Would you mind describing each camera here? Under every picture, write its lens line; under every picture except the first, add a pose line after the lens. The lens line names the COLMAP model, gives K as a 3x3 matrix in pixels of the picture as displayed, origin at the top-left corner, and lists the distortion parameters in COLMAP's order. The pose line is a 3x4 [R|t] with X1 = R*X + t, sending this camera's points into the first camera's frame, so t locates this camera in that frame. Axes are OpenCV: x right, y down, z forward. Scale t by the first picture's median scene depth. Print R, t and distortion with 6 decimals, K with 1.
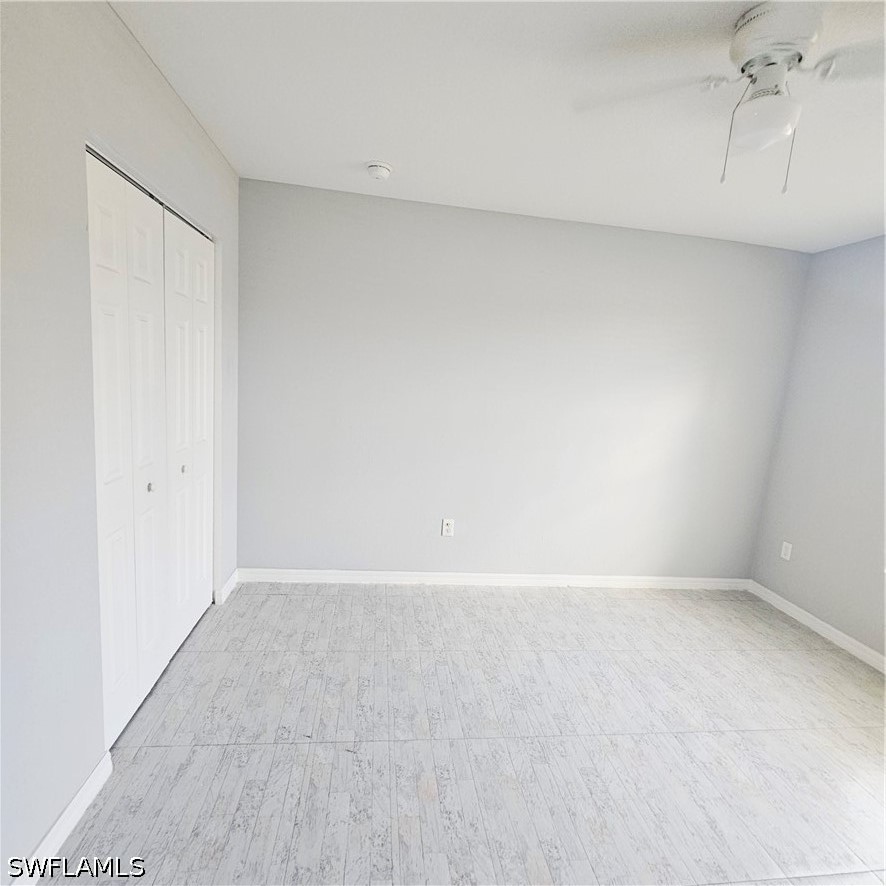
lens RADIAL K [[487.2, 0, 438.1], [0, 487.2, 441.3], [0, 0, 1]] dist [0.002636, -0.000171]
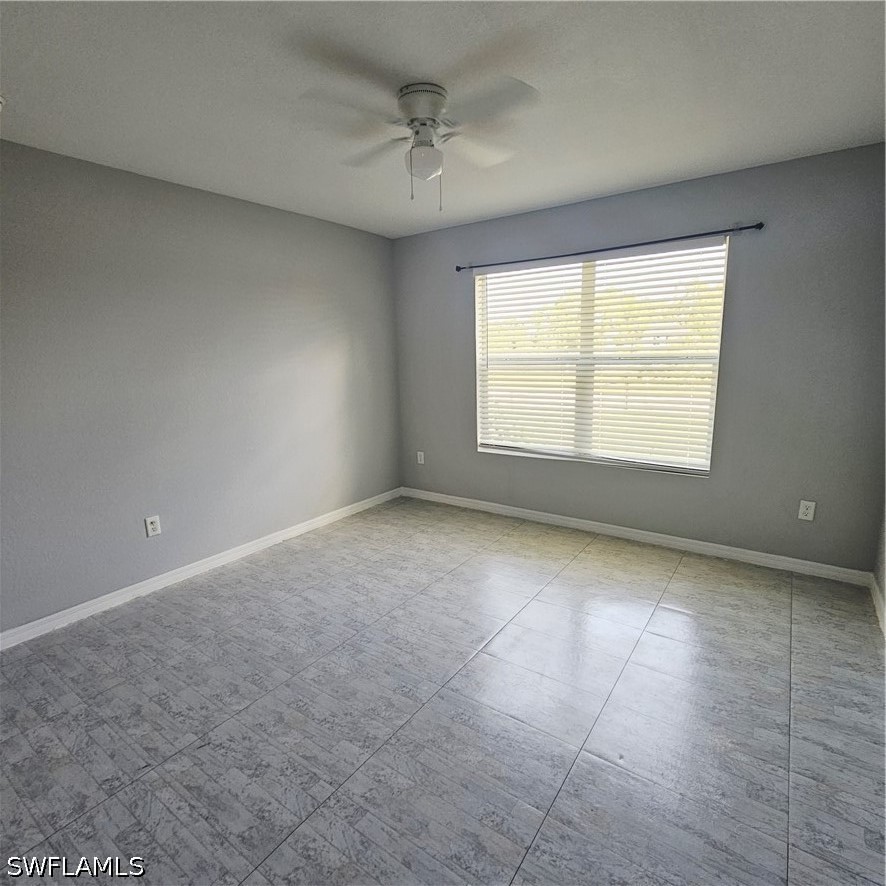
lens RADIAL K [[487.2, 0, 447.4], [0, 487.2, 440.8], [0, 0, 1]] dist [0.002636, -0.000171]
pose [[0.673656, -0.227669, 0.703103, -0.256835], [0.182602, 0.973146, 0.140156, -0.005782], [-0.716131, 0.033971, 0.697139, -0.035691]]
